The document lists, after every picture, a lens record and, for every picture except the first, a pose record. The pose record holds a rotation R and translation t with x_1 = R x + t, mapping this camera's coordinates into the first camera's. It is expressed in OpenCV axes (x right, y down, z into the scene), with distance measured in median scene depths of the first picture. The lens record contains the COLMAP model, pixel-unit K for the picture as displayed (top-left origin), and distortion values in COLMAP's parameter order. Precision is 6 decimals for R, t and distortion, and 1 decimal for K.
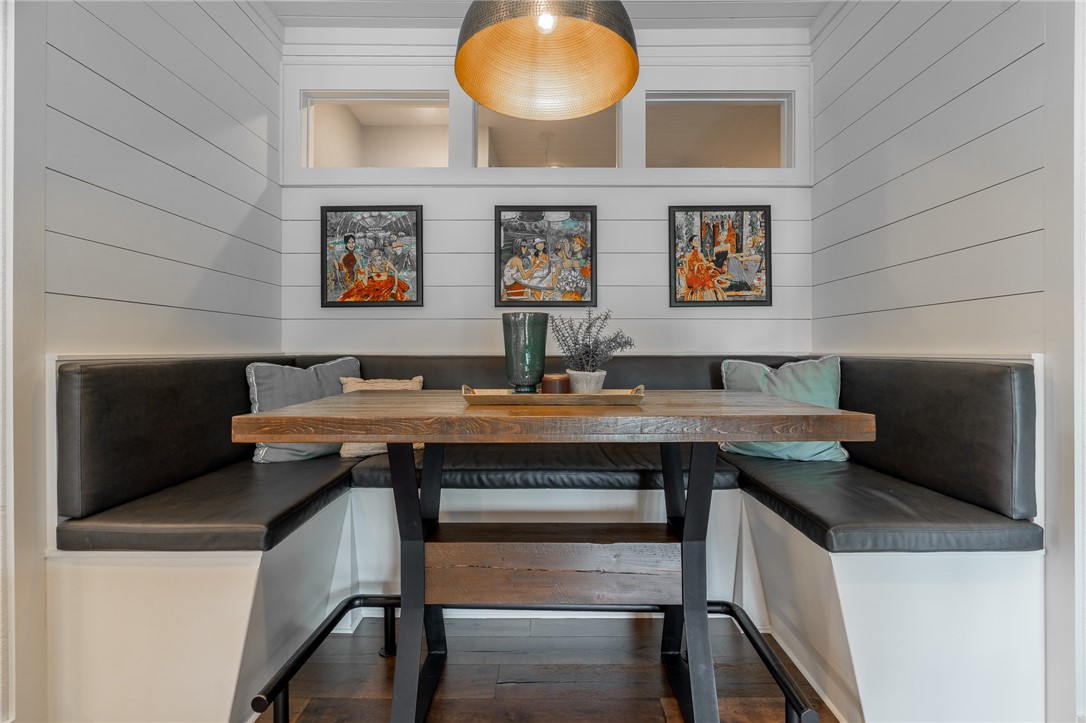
lens RADIAL K [[493.7, 0, 546.2], [0, 493.7, 355.3], [0, 0, 1]] dist [-0.009513, 0.003689]
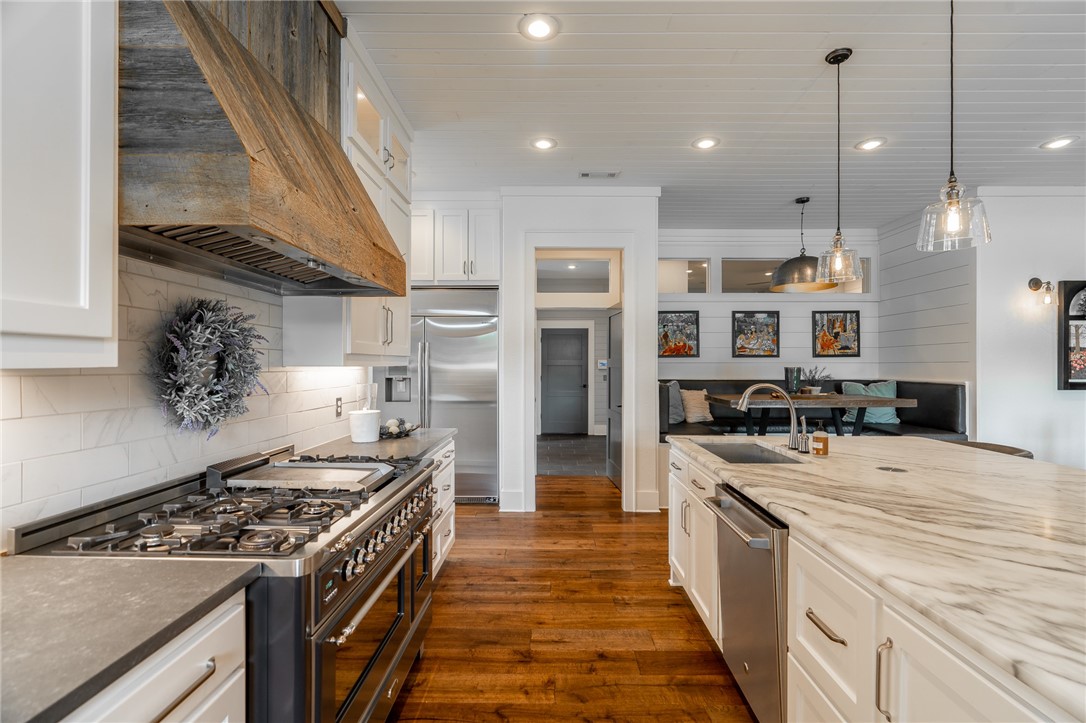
lens RADIAL K [[493.7, 0, 541.4], [0, 493.7, 369.6], [0, 0, 1]] dist [-0.009513, 0.003689]
pose [[0.999897, -0.000200, -0.014379, -0.918820], [0.000173, 0.999998, -0.001879, -0.039866], [0.014379, 0.001876, 0.999895, -1.193336]]
